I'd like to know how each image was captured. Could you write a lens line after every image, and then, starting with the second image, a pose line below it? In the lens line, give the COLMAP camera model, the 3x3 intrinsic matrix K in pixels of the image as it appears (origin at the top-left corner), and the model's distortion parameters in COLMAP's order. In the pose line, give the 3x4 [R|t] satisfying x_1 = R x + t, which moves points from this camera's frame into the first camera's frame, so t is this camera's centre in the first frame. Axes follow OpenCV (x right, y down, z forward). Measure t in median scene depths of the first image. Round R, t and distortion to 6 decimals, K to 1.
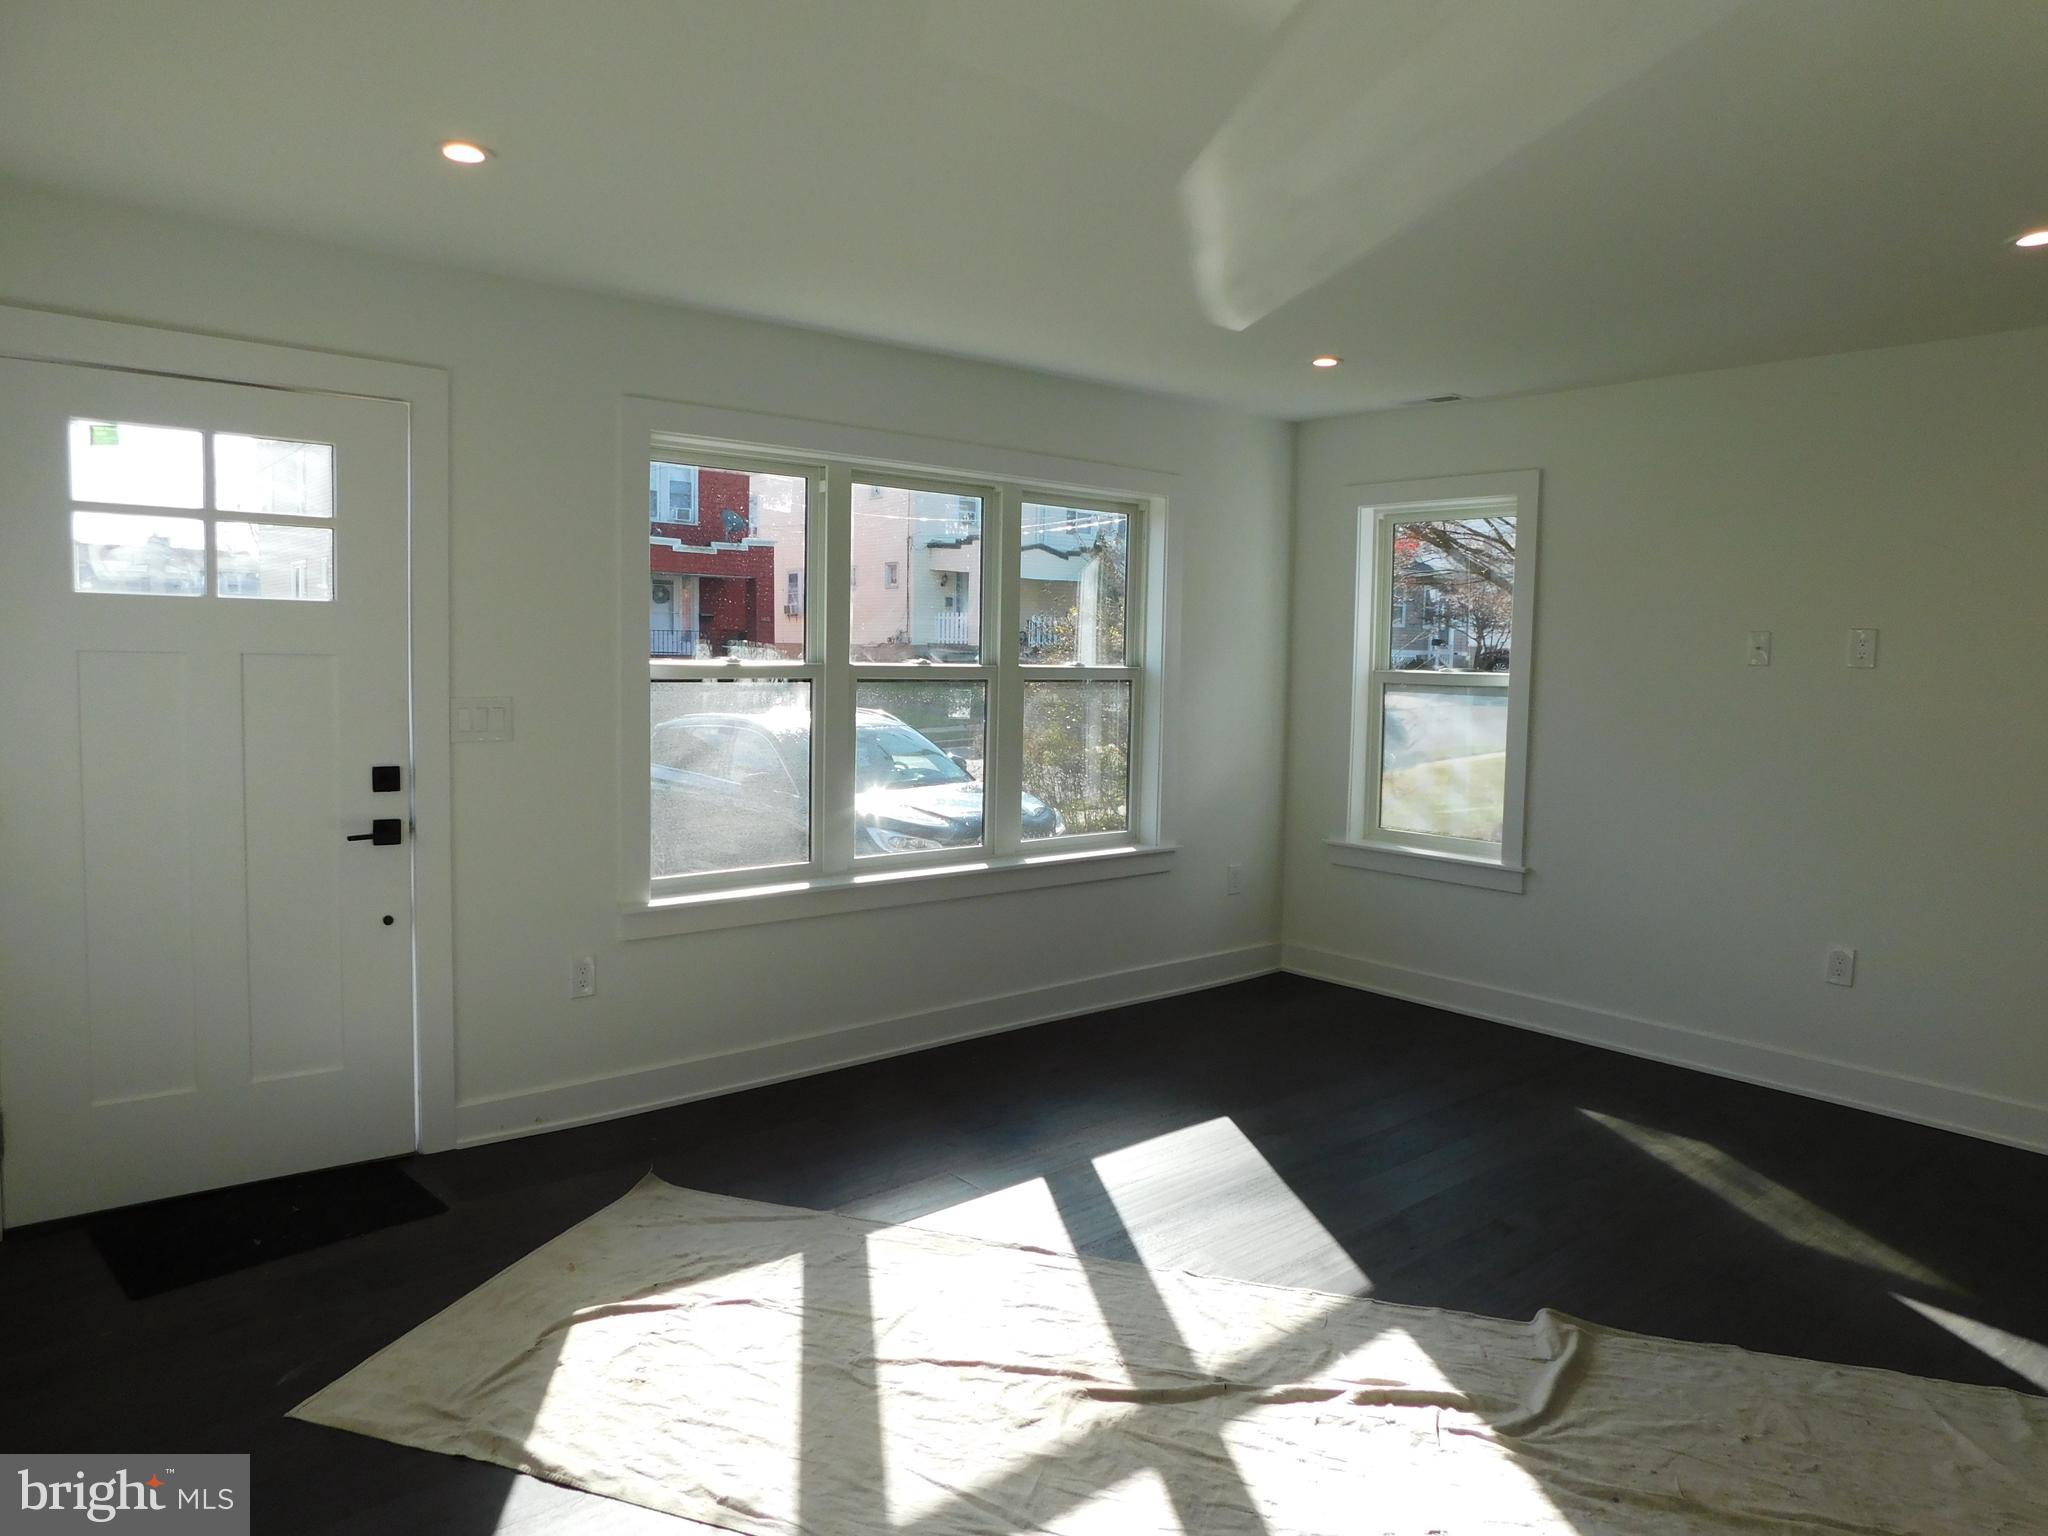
lens RADIAL K [[1363.8, 0, 1026.9], [0, 1363.8, 769.0], [0, 0, 1]] dist [-0.066247, 0.058928]
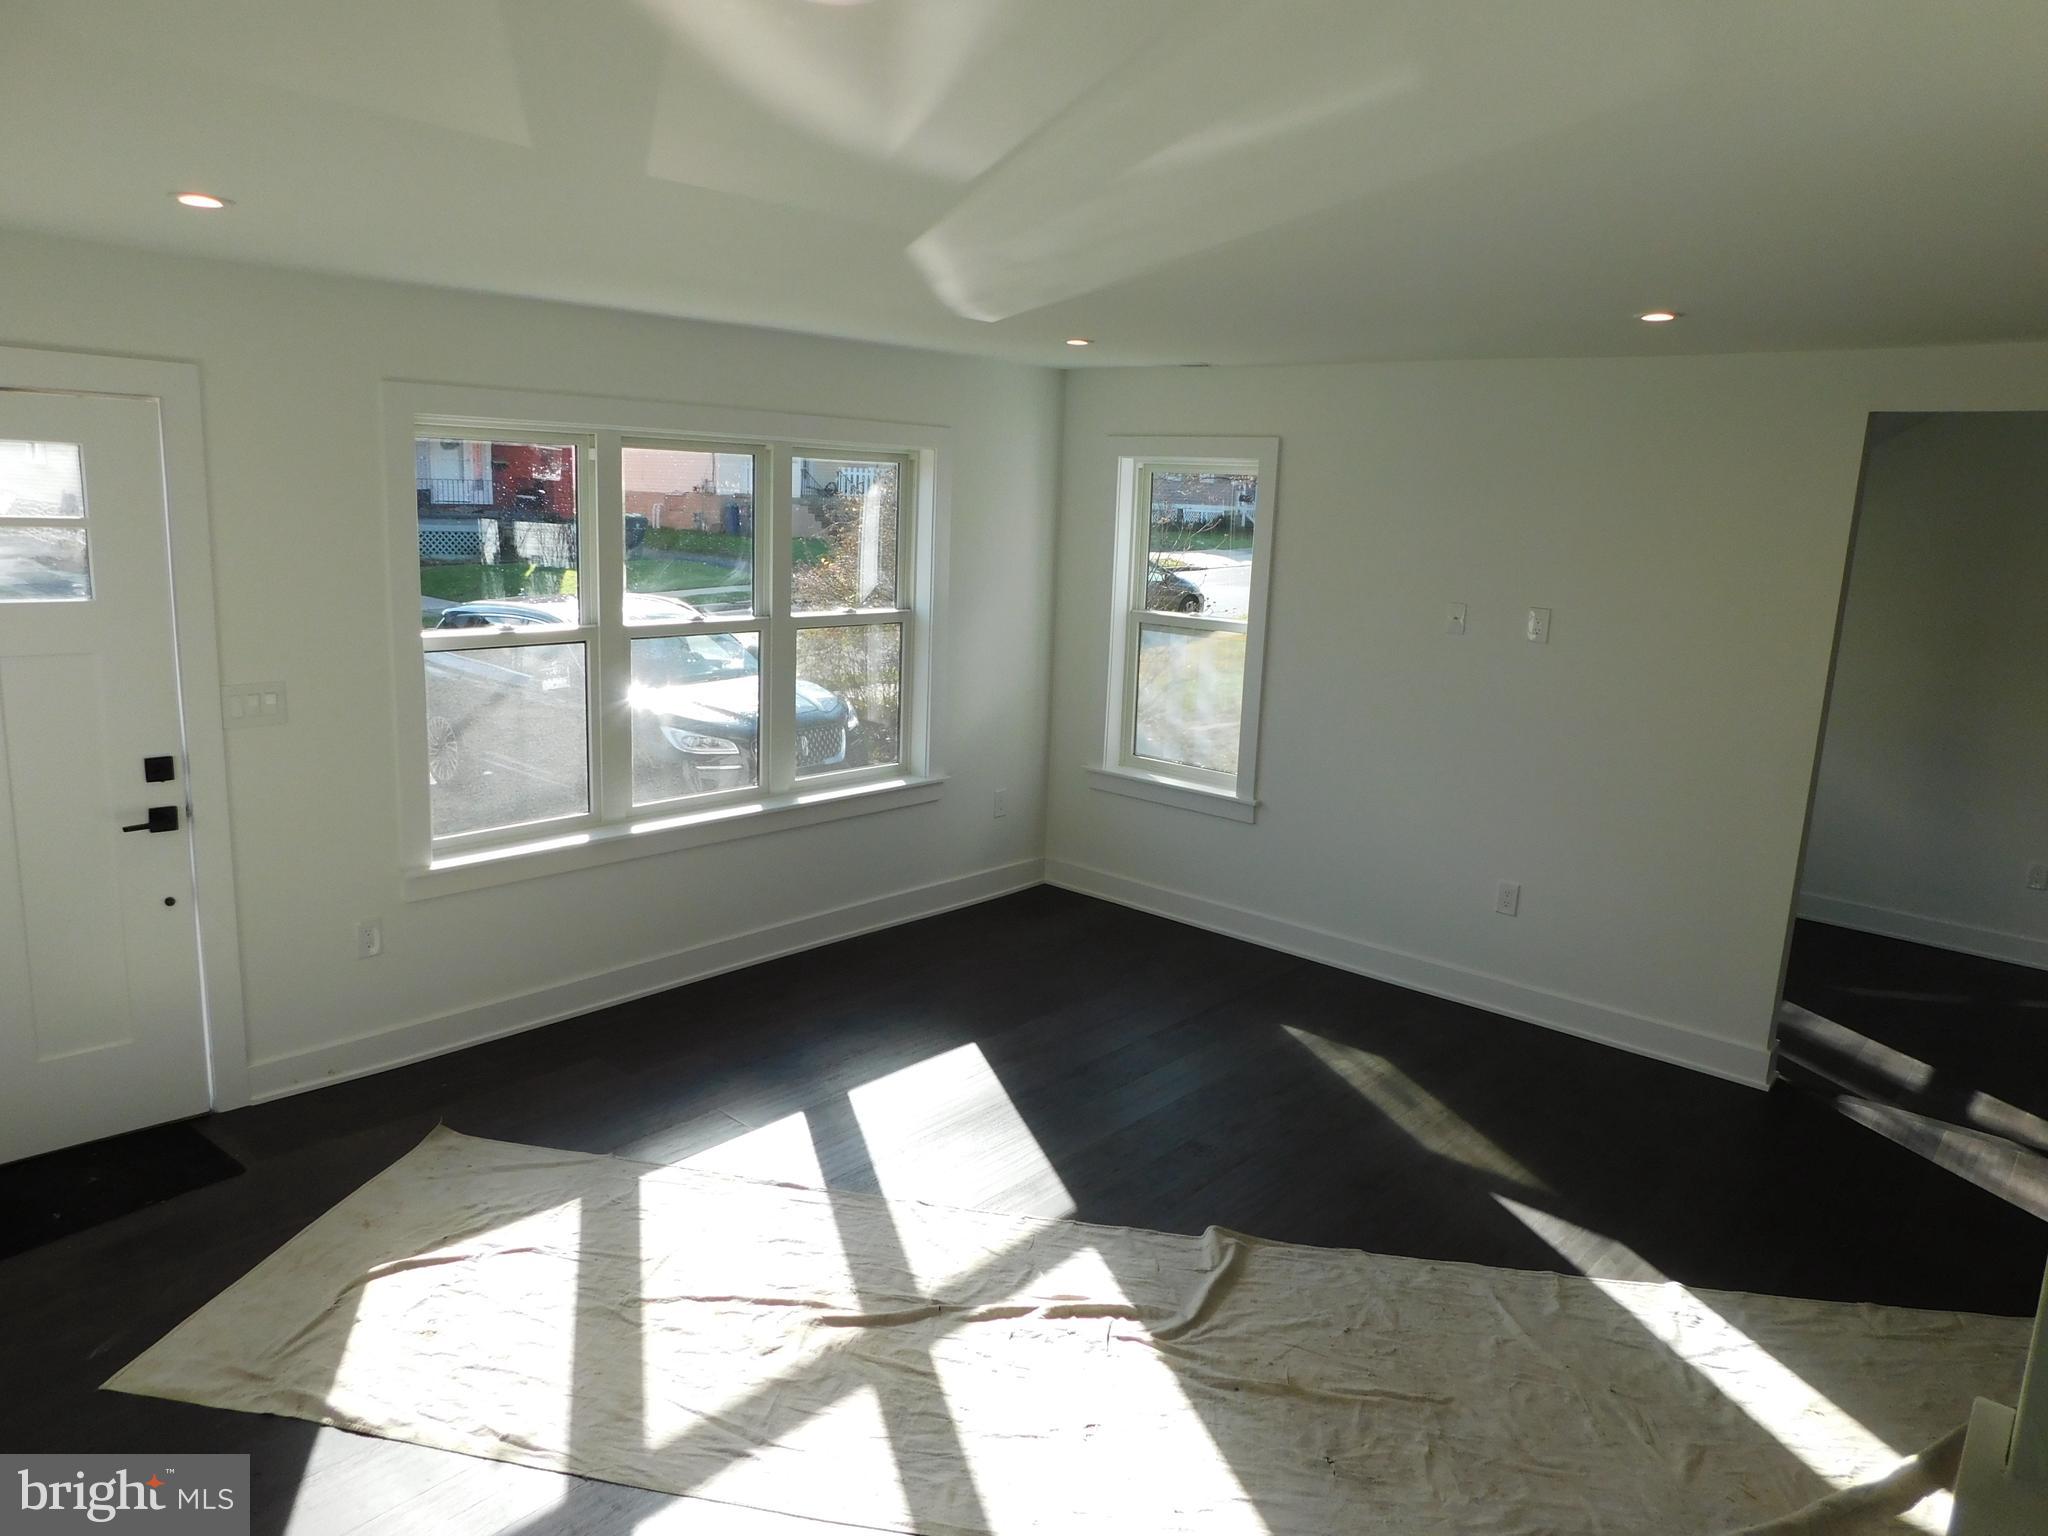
lens RADIAL K [[1363.8, 0, 1026.9], [0, 1363.8, 769.0], [0, 0, 1]] dist [-0.066247, 0.058928]
pose [[0.991231, -0.005514, 0.132027, 0.064778], [-0.010178, 0.992976, 0.117881, -0.154146], [-0.131750, -0.118191, 0.984212, -0.132701]]
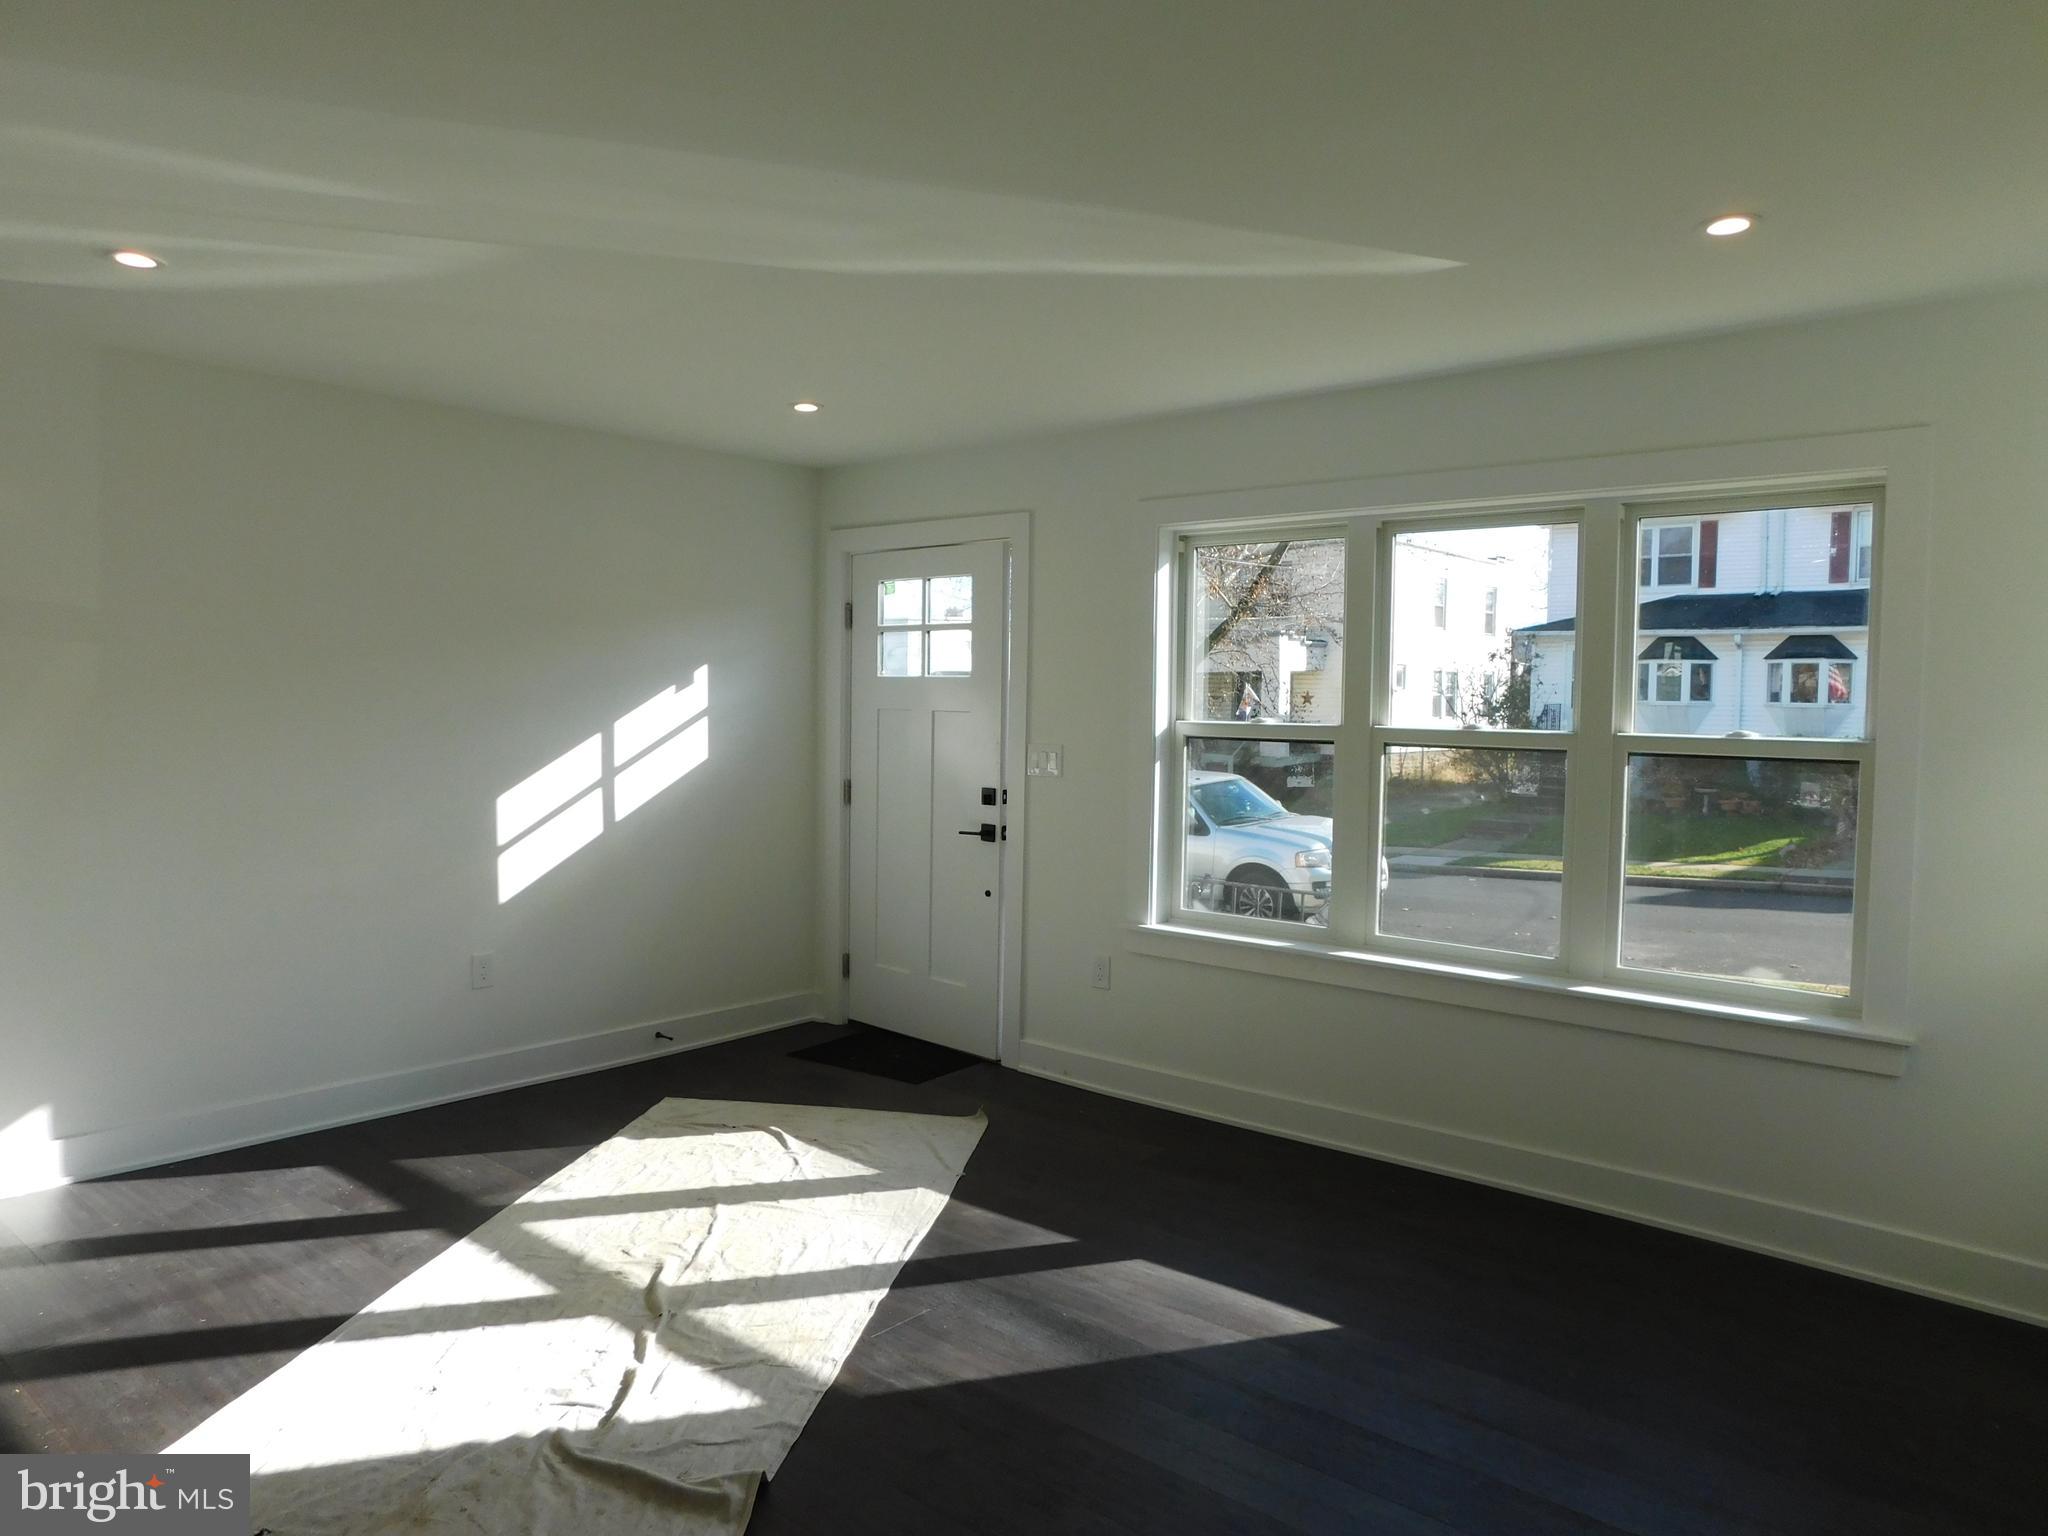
lens RADIAL K [[1363.8, 0, 1026.9], [0, 1363.8, 769.0], [0, 0, 1]] dist [-0.066247, 0.058928]
pose [[0.150632, 0.030307, -0.988125, 1.270706], [-0.101004, 0.994771, 0.015114, -0.062404], [0.983417, 0.097528, 0.152905, 1.030970]]
